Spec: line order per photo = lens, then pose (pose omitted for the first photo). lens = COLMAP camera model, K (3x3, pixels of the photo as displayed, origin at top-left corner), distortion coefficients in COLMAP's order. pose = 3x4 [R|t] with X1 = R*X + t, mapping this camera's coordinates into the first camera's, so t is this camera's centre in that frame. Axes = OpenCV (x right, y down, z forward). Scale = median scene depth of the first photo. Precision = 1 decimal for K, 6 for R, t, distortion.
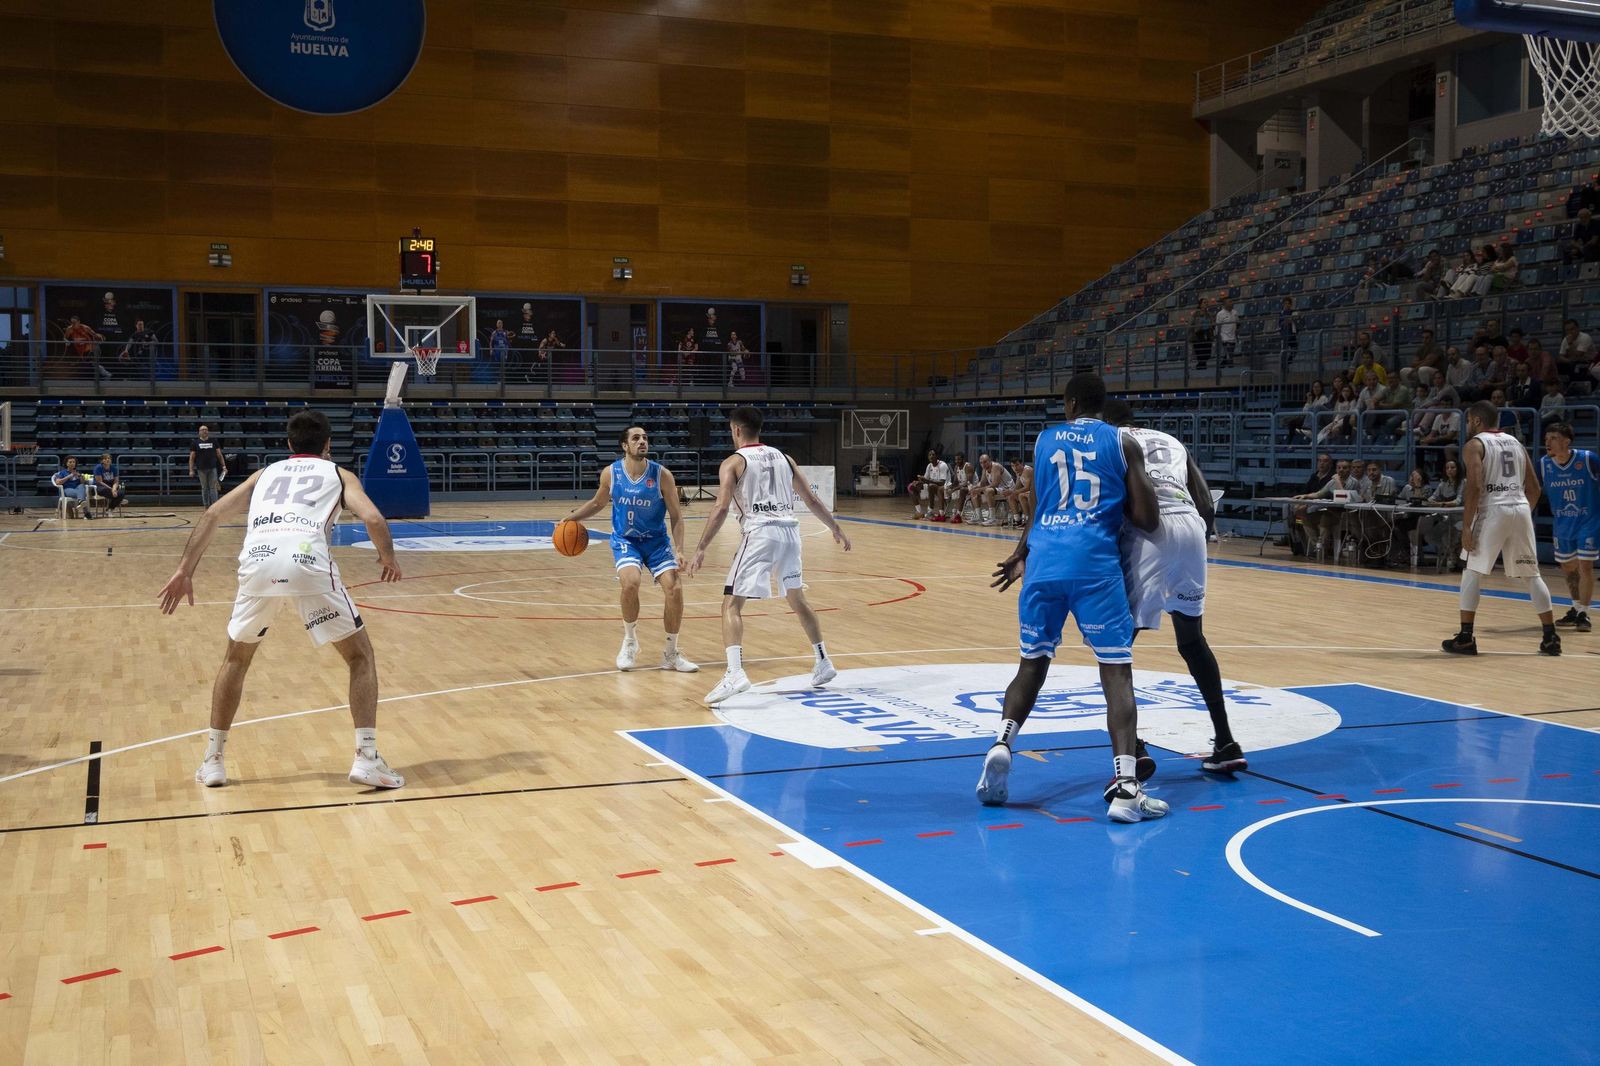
lens RADIAL K [[1803.0, 0, 765.9], [0, 1803.0, 529.2], [0, 0, 1]] dist [0.008787, 0.000000]
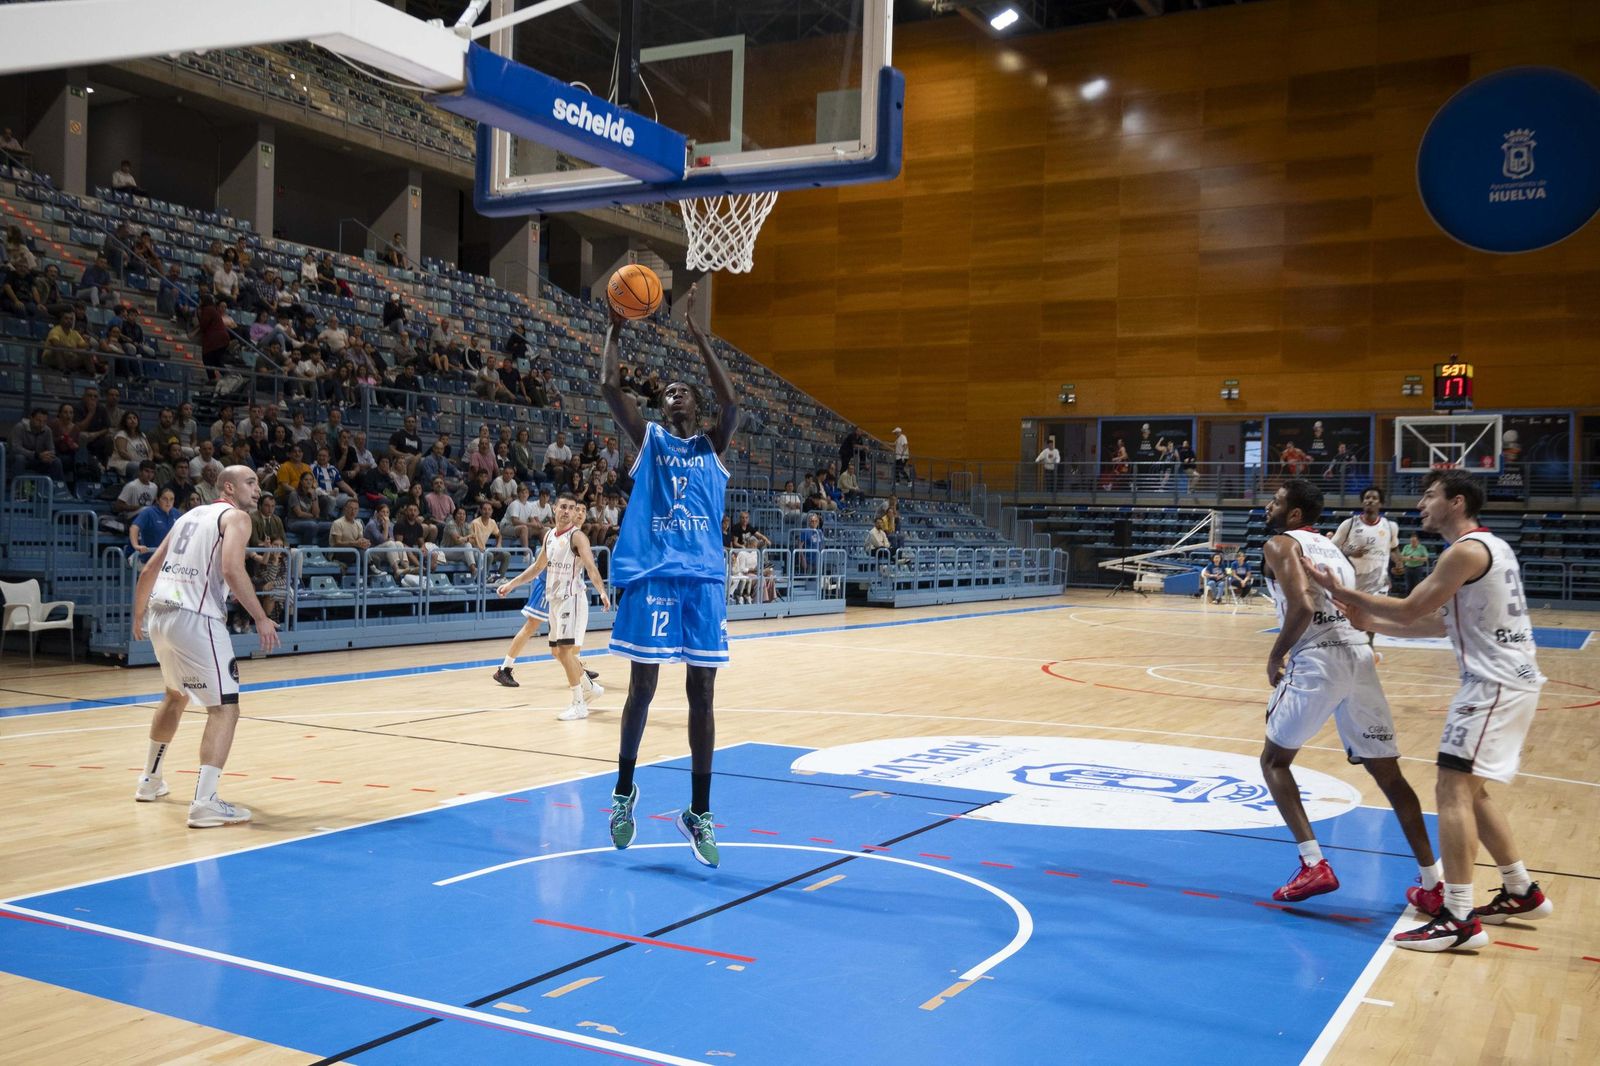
lens RADIAL K [[1528.0, 0, 791.9], [0, 1528.0, 526.7], [0, 0, 1]] dist [0.006930, 0.000000]
pose [[0.627810, 0.016162, -0.778199, 0.205536], [-0.065459, 0.997339, -0.032096, -0.004707], [0.775609, 0.071090, 0.627197, 0.084429]]
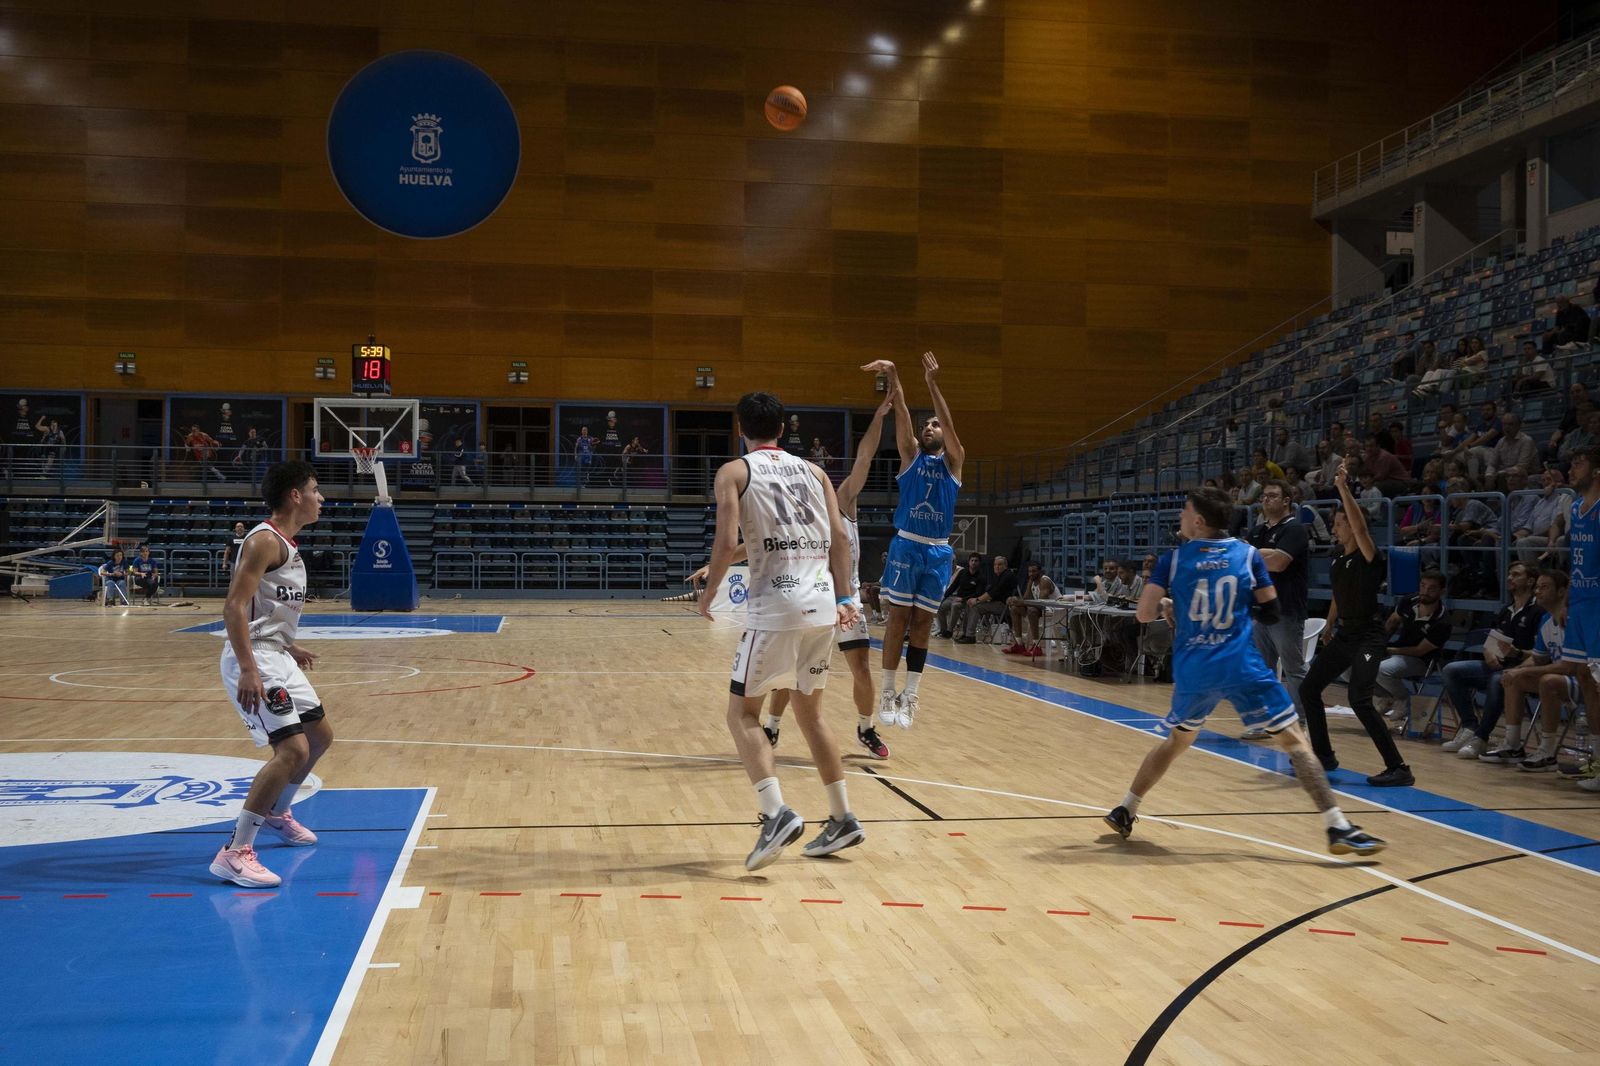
lens RADIAL K [[1680.3, 0, 804.2], [0, 1680.3, 528.2], [0, 0, 1]] dist [-0.003069, 0.000000]
pose [[0.975116, 0.007812, -0.221556, 0.200289], [-0.021770, 0.997923, -0.060627, -0.000469], [0.220622, 0.063942, 0.973261, 0.080621]]
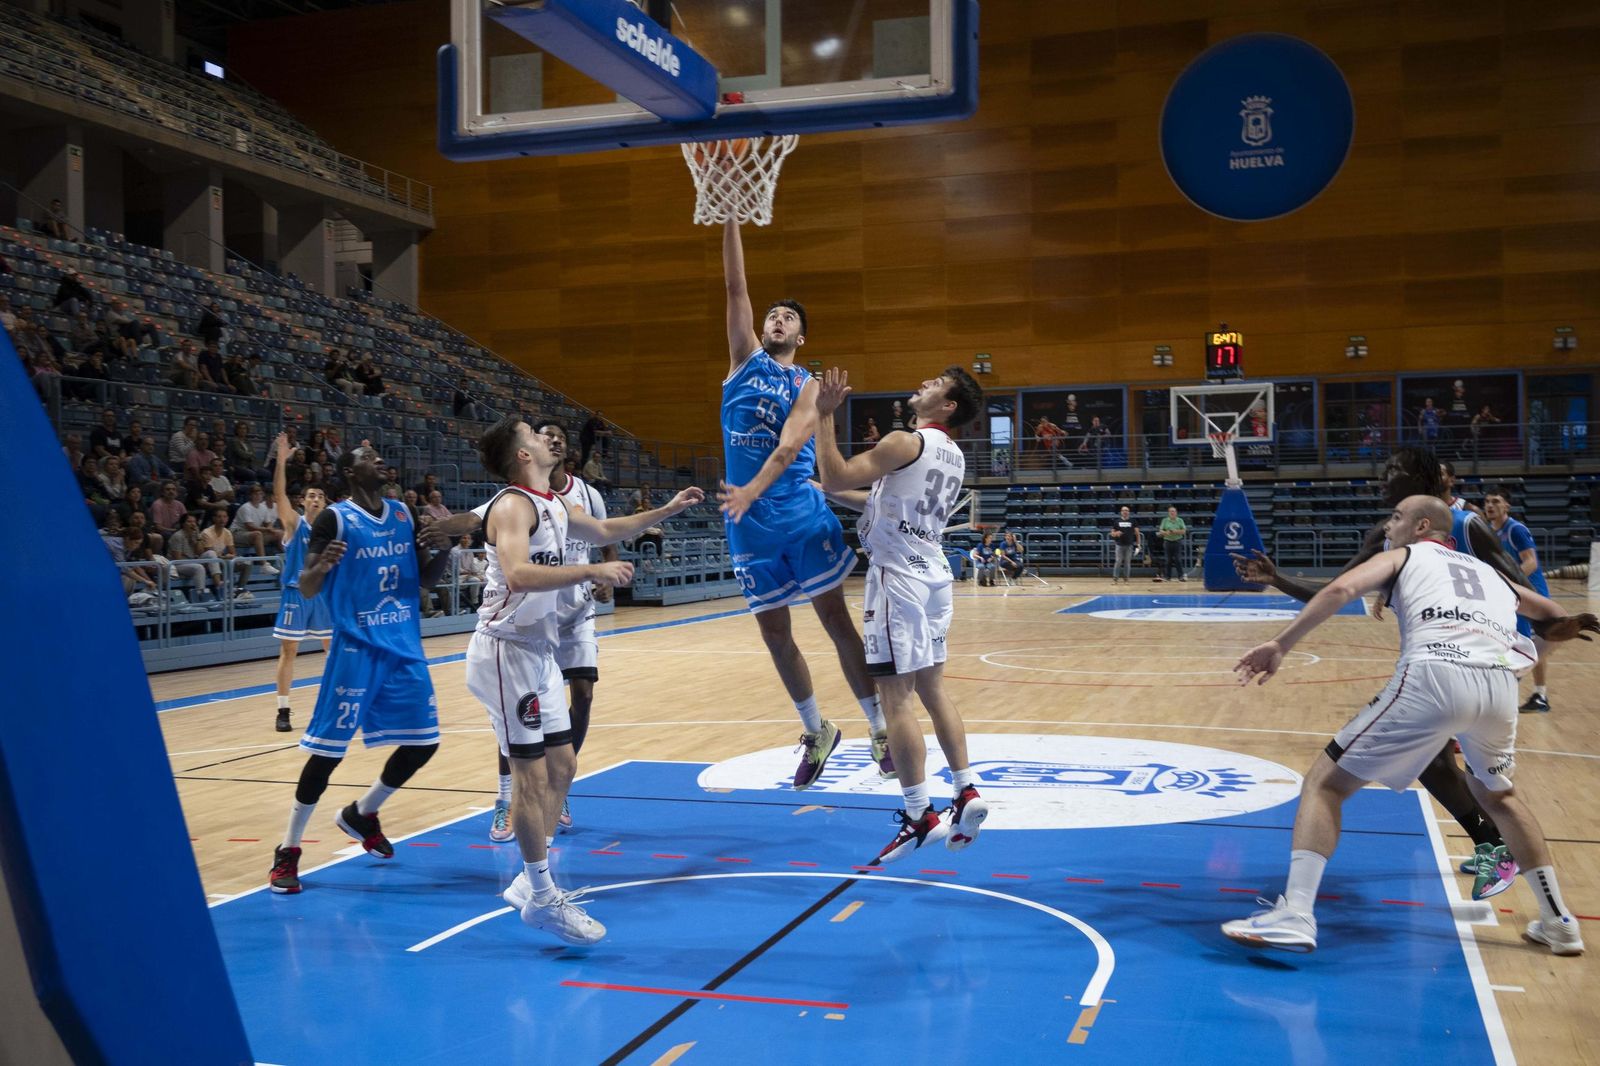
lens RADIAL K [[1640.0, 0, 798.8], [0, 1640.0, 532.0], [0, 0, 1]] dist [-0.000356, 0.000000]
pose [[0.764143, -0.003455, -0.645037, 0.181863], [-0.022473, 0.999236, -0.031975, -0.003477], [0.644655, 0.038930, 0.763482, 0.070050]]
